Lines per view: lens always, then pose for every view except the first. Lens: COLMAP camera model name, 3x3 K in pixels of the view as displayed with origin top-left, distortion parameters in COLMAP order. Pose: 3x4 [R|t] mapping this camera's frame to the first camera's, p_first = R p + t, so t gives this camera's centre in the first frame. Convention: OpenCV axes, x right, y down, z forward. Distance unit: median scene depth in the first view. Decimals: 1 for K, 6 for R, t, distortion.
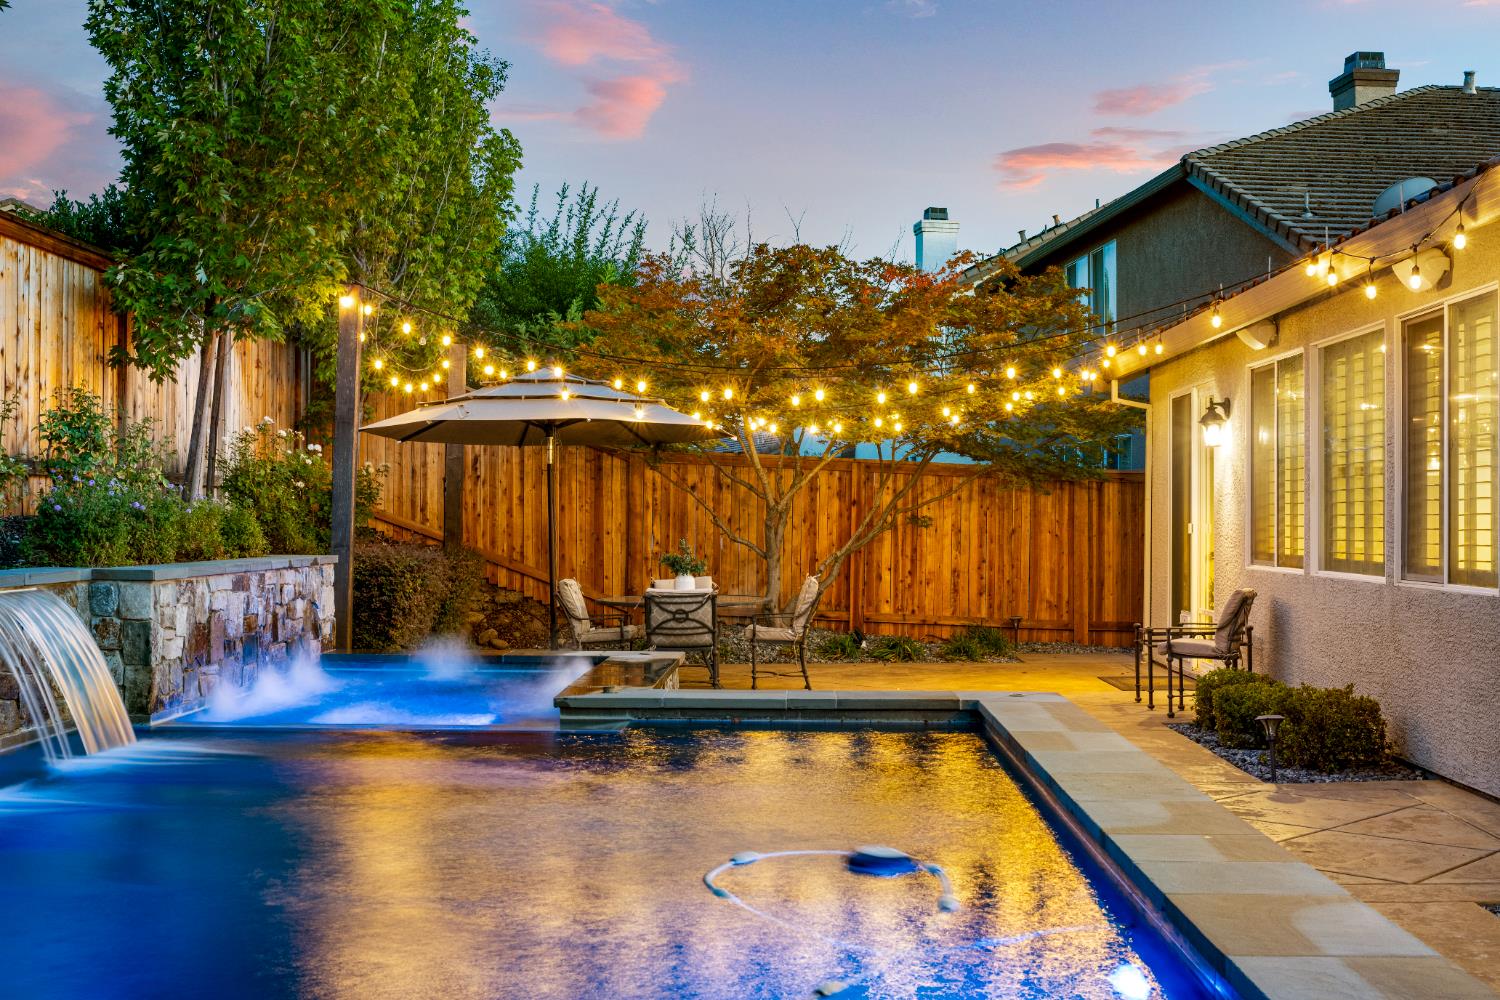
lens RADIAL K [[1799.9, 0, 750.3], [0, 1799.9, 500.8], [0, 0, 1]] dist [0.003354, 0.000000]
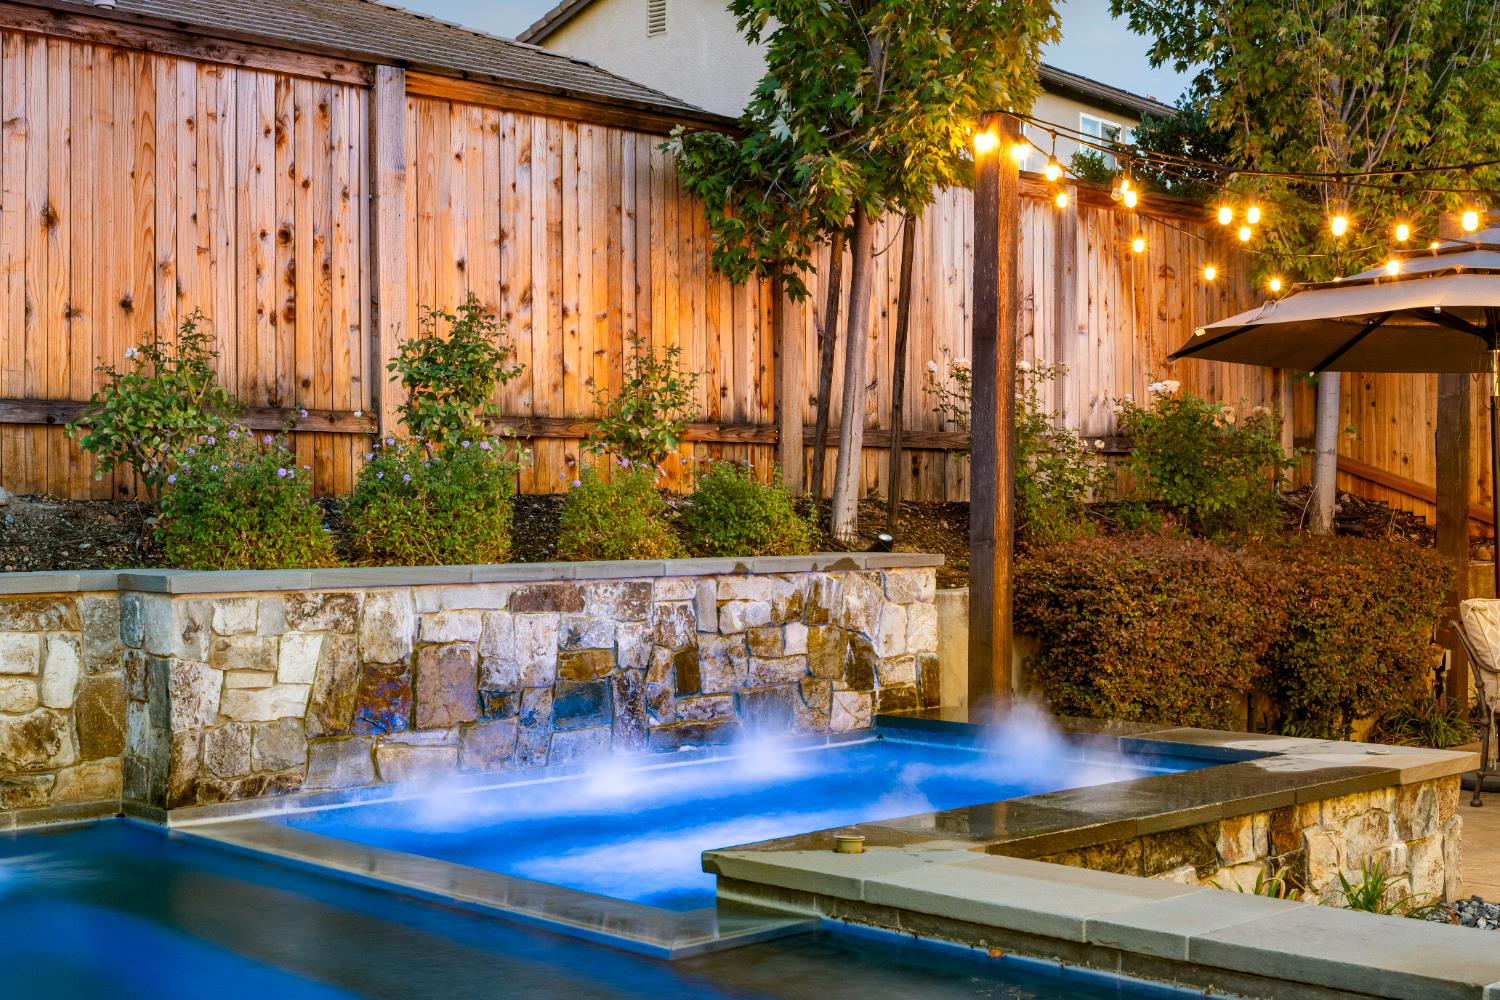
lens RADIAL K [[2042.8, 0, 751.0], [0, 2042.8, 503.8], [0, 0, 1]] dist [-0.063436, 0.000000]
pose [[0.709726, -0.008497, -0.704427, 0.228977], [0.014631, 0.999889, 0.002681, 0.011132], [0.704326, -0.012209, 0.709771, 0.491812]]
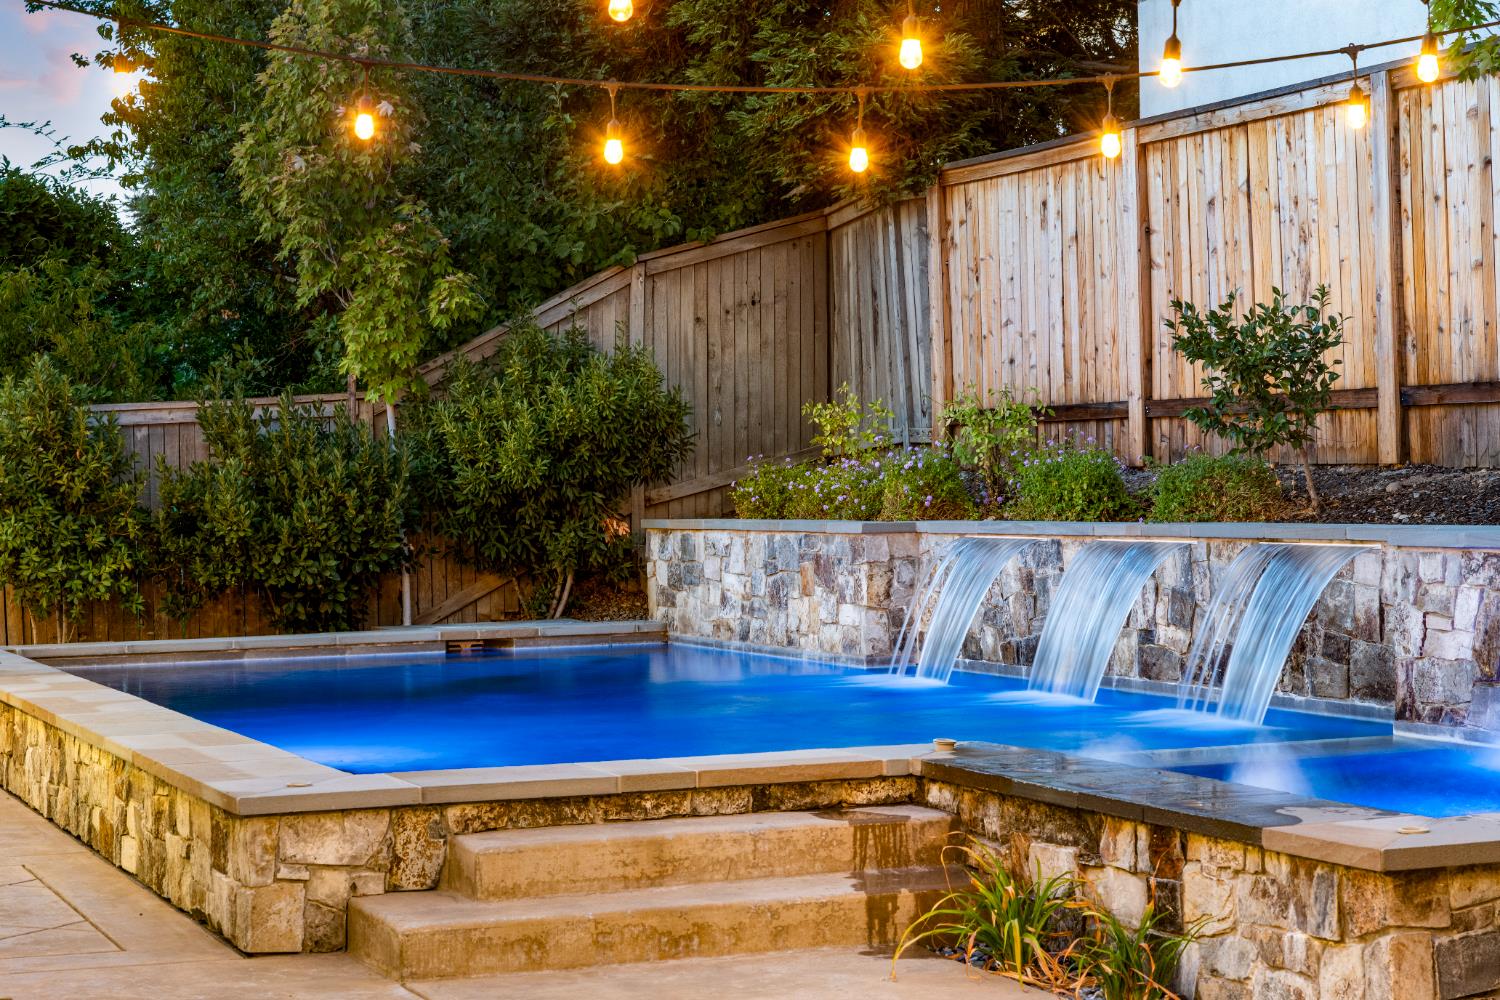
lens RADIAL K [[3029.6, 0, 750.0], [0, 3029.6, 499.9], [0, 0, 1]] dist [-0.064016, 0.000000]
pose [[-0.916314, 0.020746, -0.399922, 0.329128], [0.022645, 0.999744, -0.000024, 0.014698], [0.399819, -0.009078, -0.916549, 1.618584]]
